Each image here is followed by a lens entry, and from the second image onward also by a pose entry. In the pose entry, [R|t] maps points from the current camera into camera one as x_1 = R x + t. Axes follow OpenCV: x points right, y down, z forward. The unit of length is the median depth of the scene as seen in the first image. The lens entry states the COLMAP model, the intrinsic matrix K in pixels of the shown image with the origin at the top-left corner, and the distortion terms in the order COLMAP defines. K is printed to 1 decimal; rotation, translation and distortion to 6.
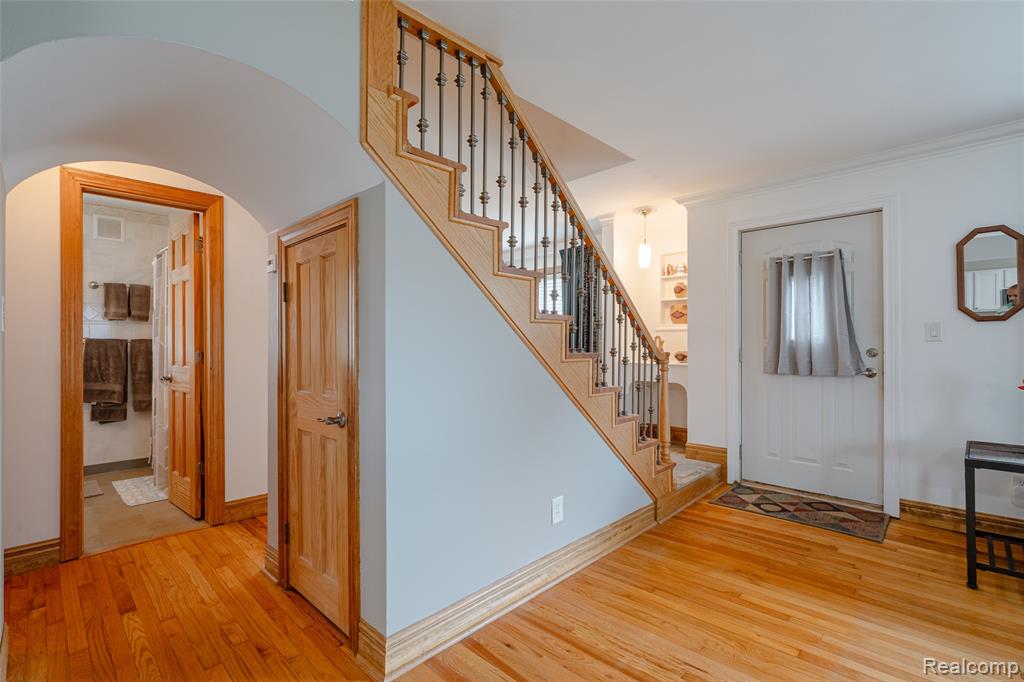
lens RADIAL K [[469.2, 0, 503.8], [0, 469.2, 341.3], [0, 0, 1]] dist [-0.001602, 0.000006]
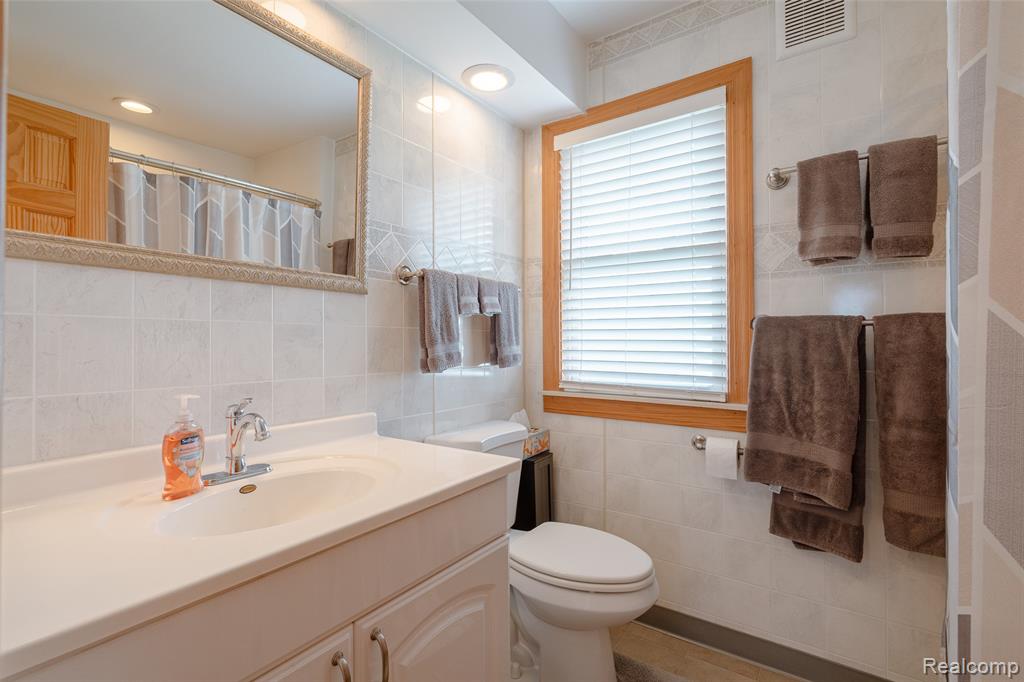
lens RADIAL K [[469.2, 0, 504.2], [0, 469.2, 339.4], [0, 0, 1]] dist [-0.001602, 0.000006]
pose [[0.115515, -0.006241, -0.993286, -0.511572], [0.006346, 0.999964, -0.005545, 0.012988], [0.993285, -0.005663, 0.115550, 0.719992]]
